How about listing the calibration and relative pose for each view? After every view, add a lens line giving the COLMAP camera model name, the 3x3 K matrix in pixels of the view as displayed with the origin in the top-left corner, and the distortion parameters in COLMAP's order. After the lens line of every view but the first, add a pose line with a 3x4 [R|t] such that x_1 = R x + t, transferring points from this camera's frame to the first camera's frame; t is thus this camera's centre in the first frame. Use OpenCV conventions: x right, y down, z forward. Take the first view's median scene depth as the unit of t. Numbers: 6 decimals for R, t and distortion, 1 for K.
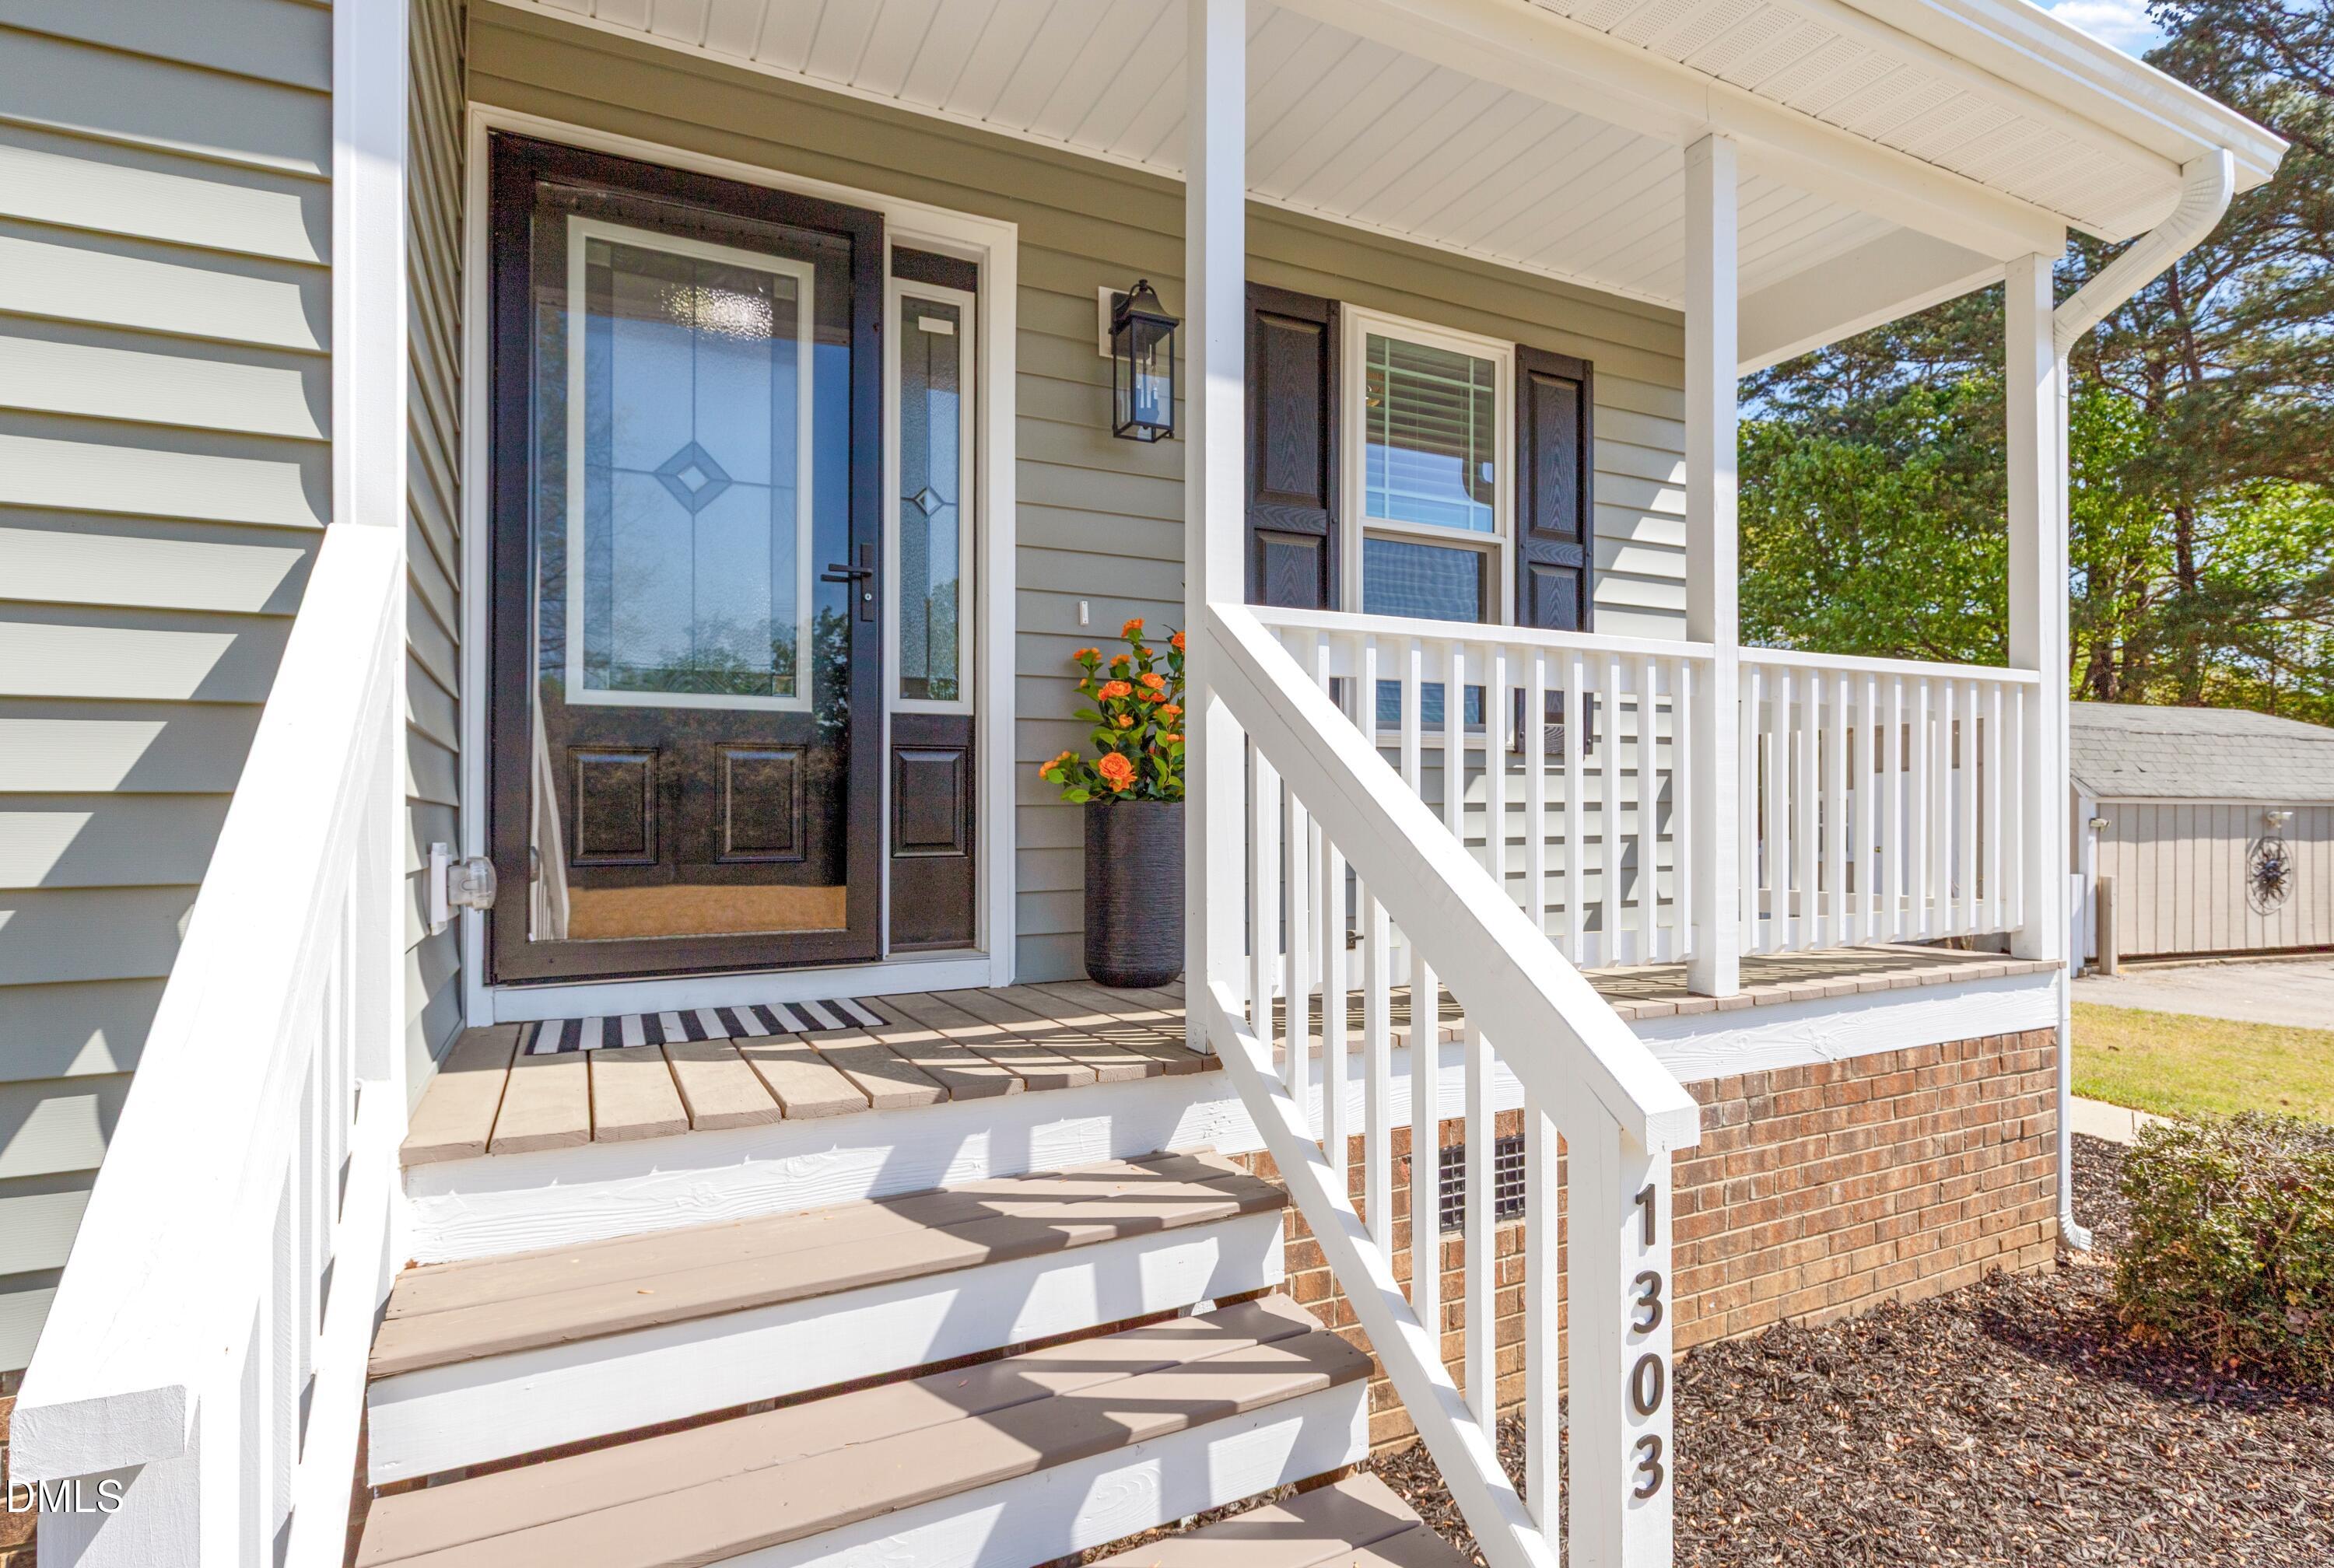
lens RADIAL K [[1180.6, 0, 1156.1], [0, 1180.6, 803.6], [0, 0, 1]] dist [-0.001266, 0.000127]
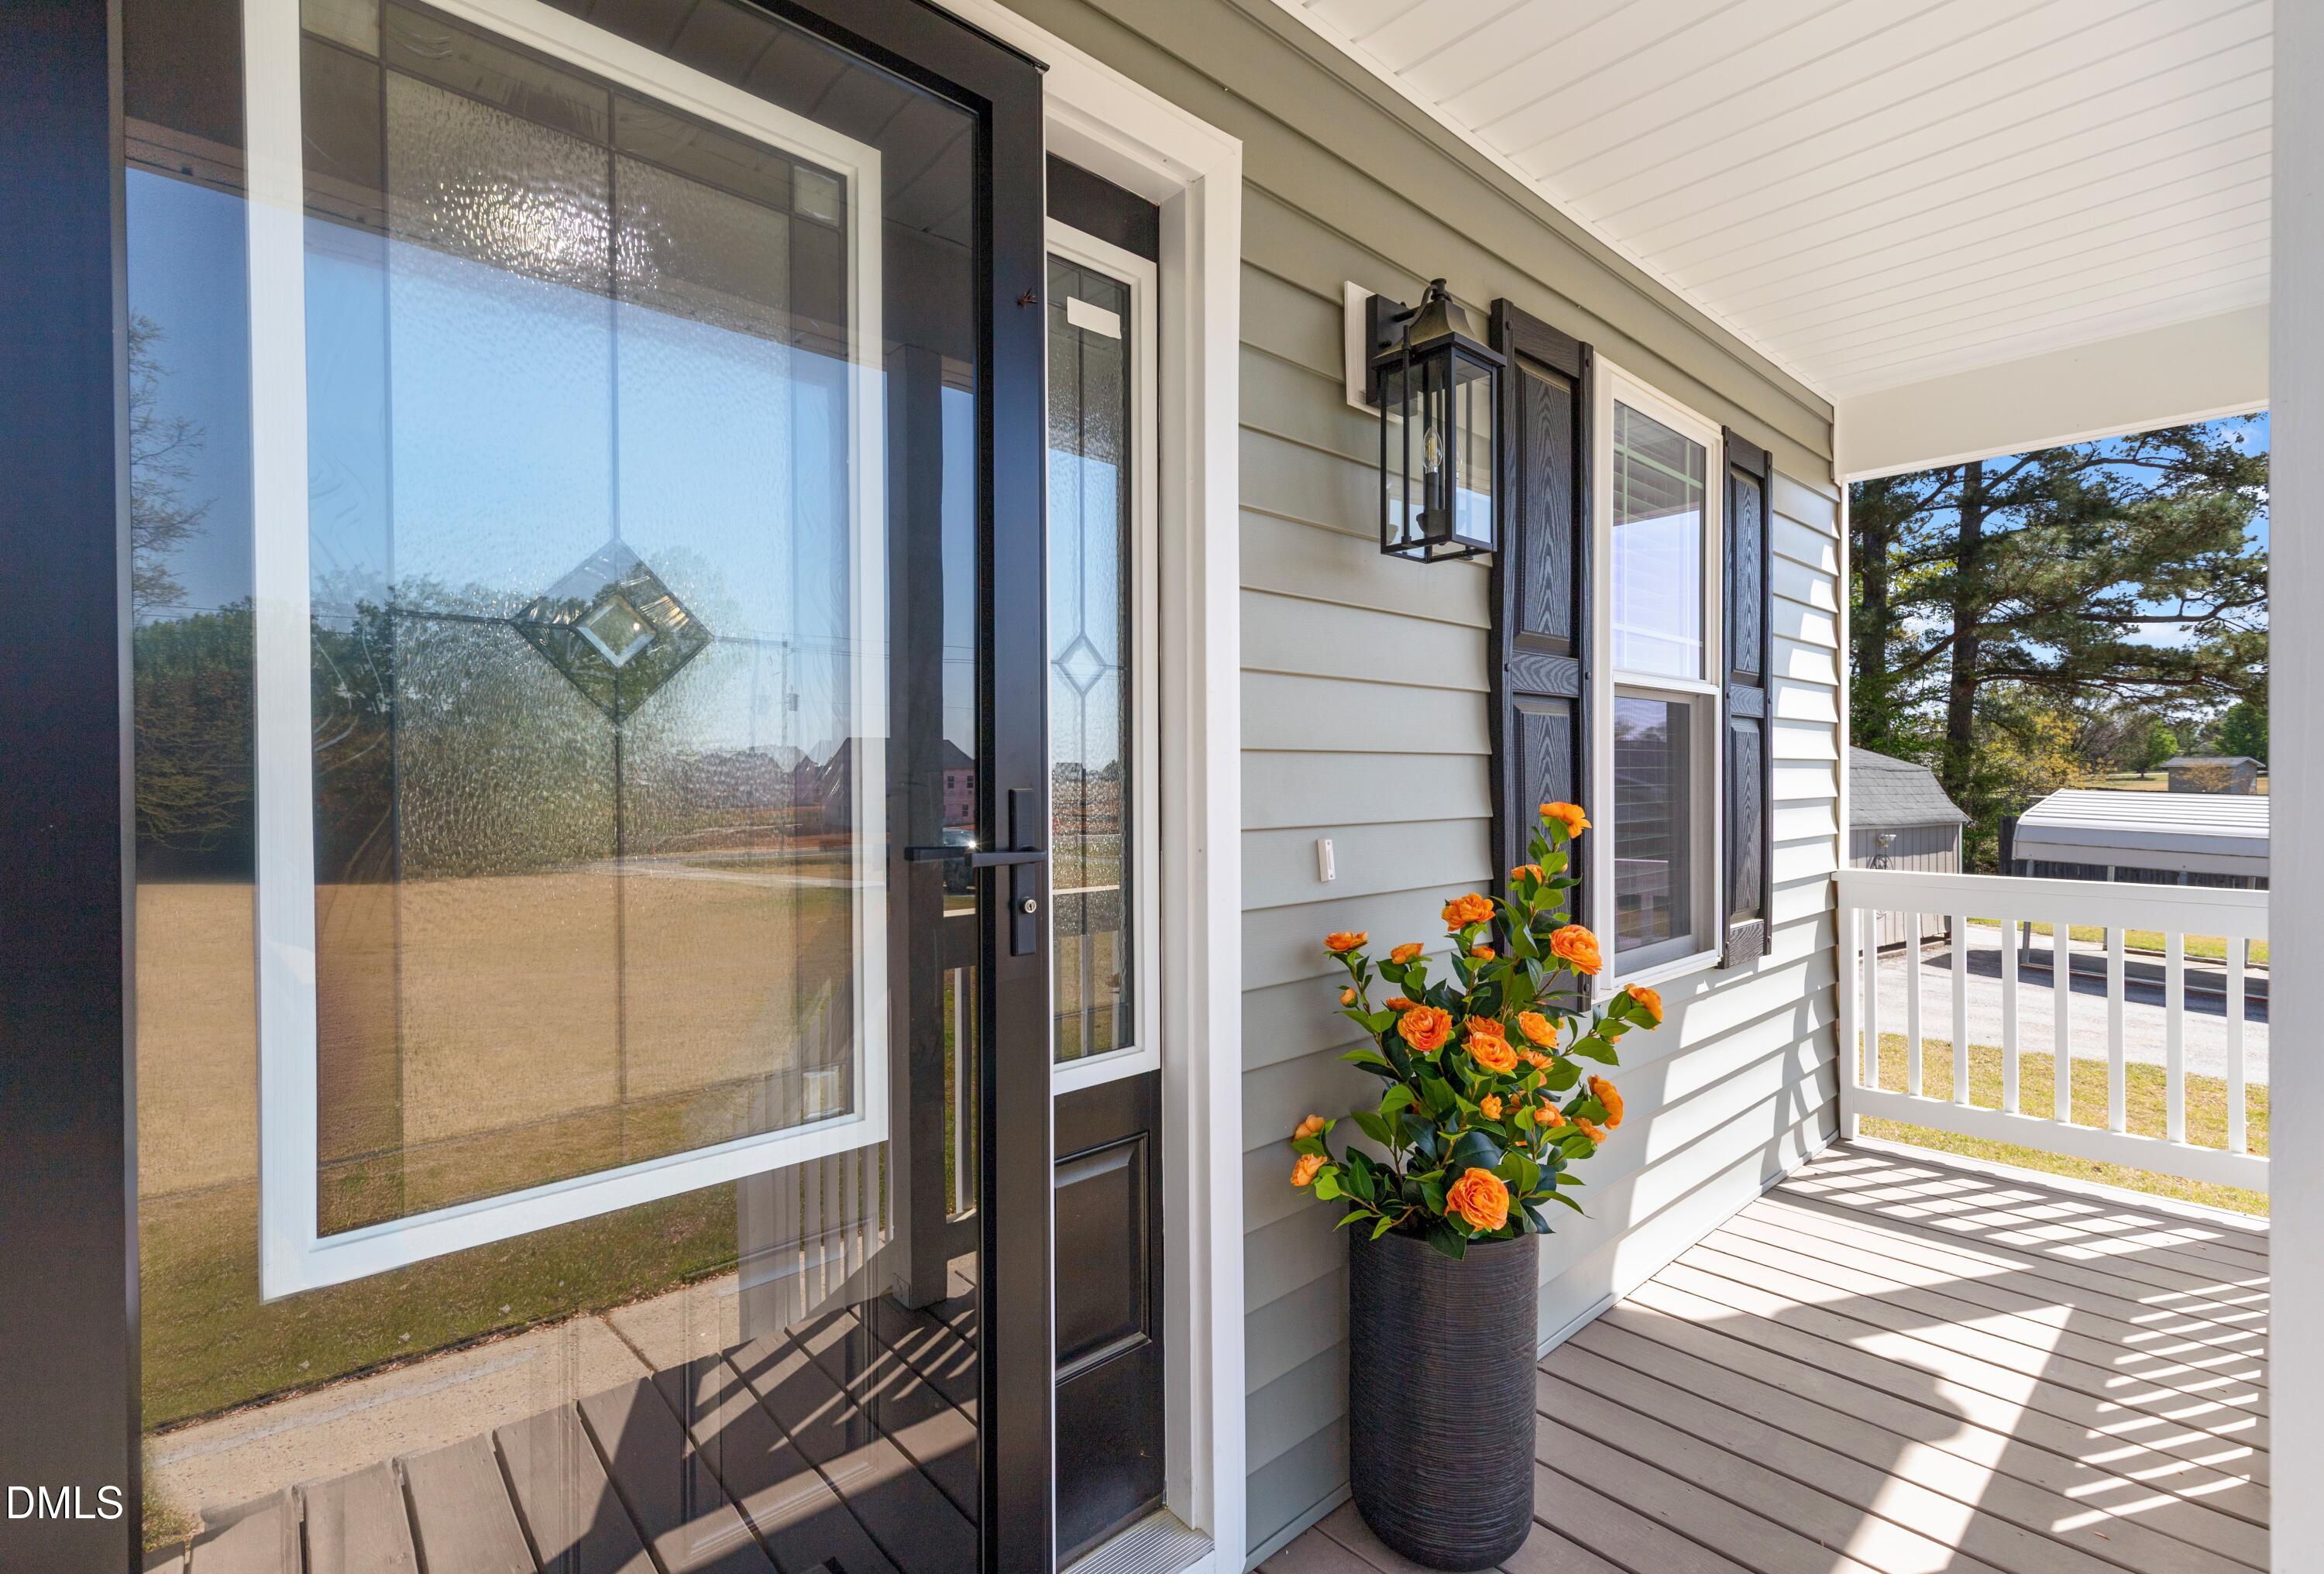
lens RADIAL K [[1032.3, 0, 1128.2], [0, 1032.3, 800.2], [0, 0, 1]] dist [-0.002065, -0.000200]
pose [[0.970262, -0.000988, 0.242055, -0.273462], [-0.006756, 0.999492, 0.031162, -0.205554], [-0.241963, -0.031871, 0.969762, 0.543466]]
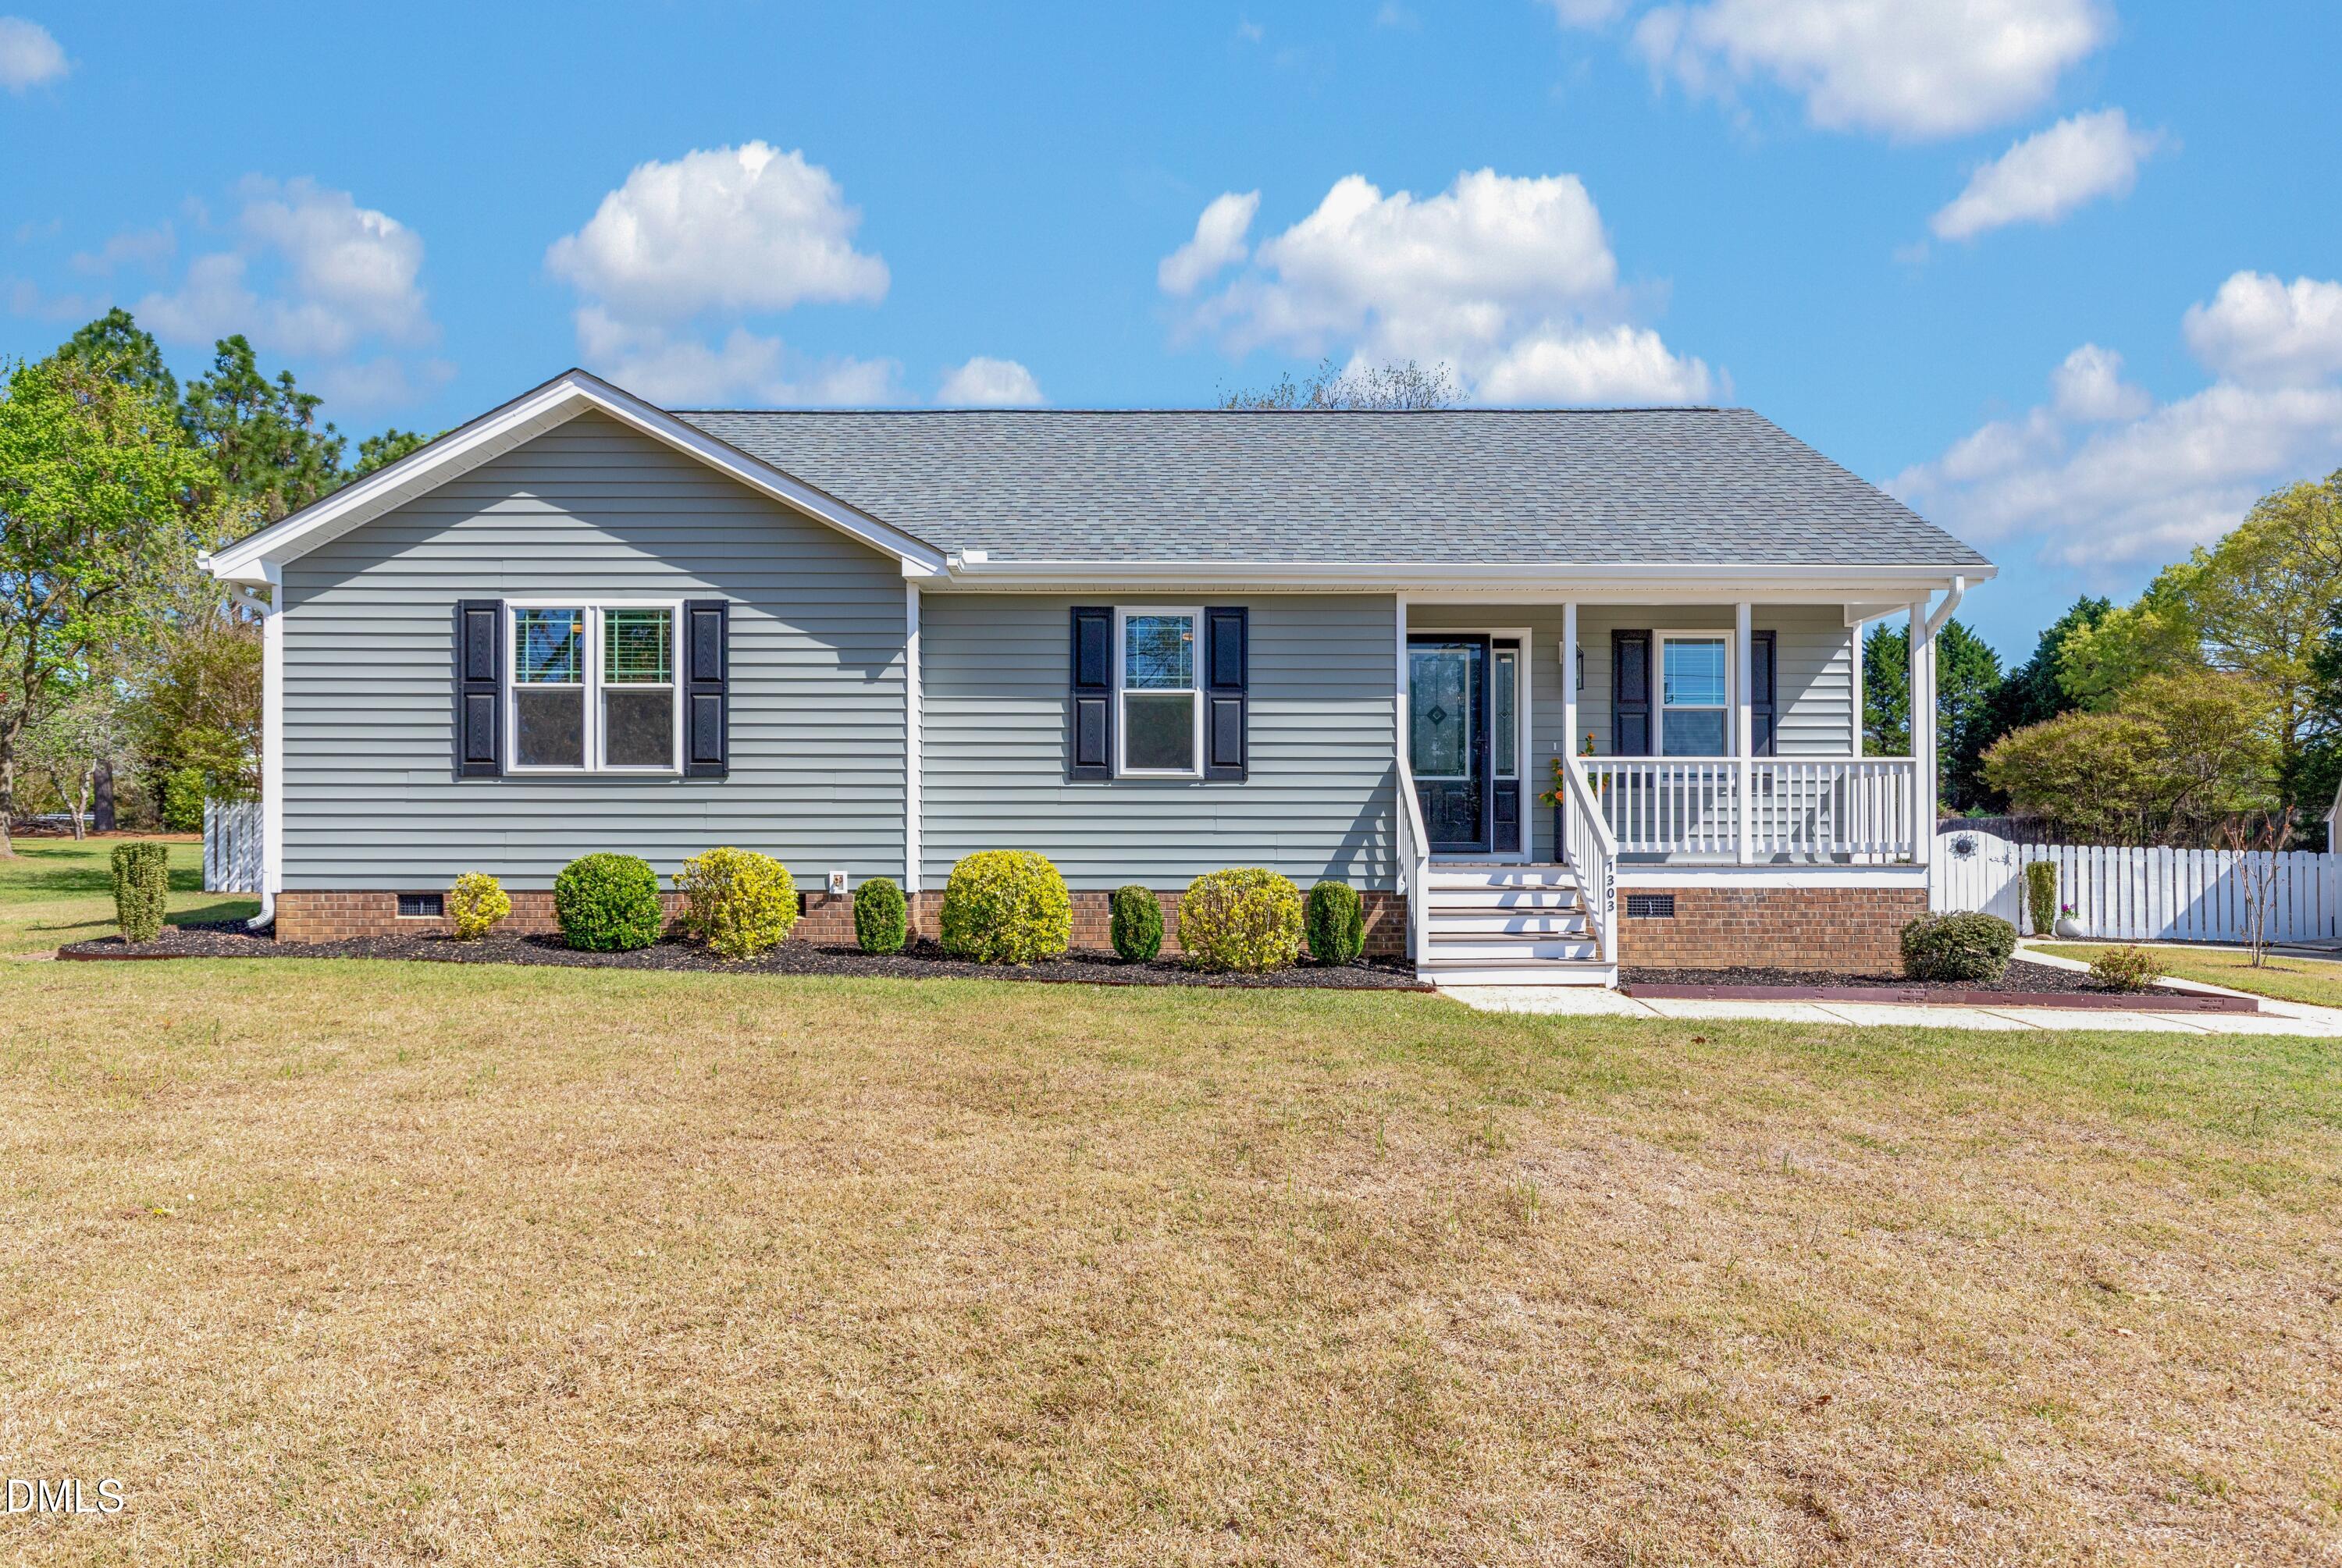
lens RADIAL K [[1457.4, 0, 1120.7], [0, 1457.4, 848.3], [0, 0, 1]] dist [0.016377, -0.023311]
pose [[0.889807, 0.004054, -0.456320, 0.686917], [-0.002856, 0.999990, 0.003314, 0.098488], [0.456329, -0.001646, 0.889810, -2.988187]]
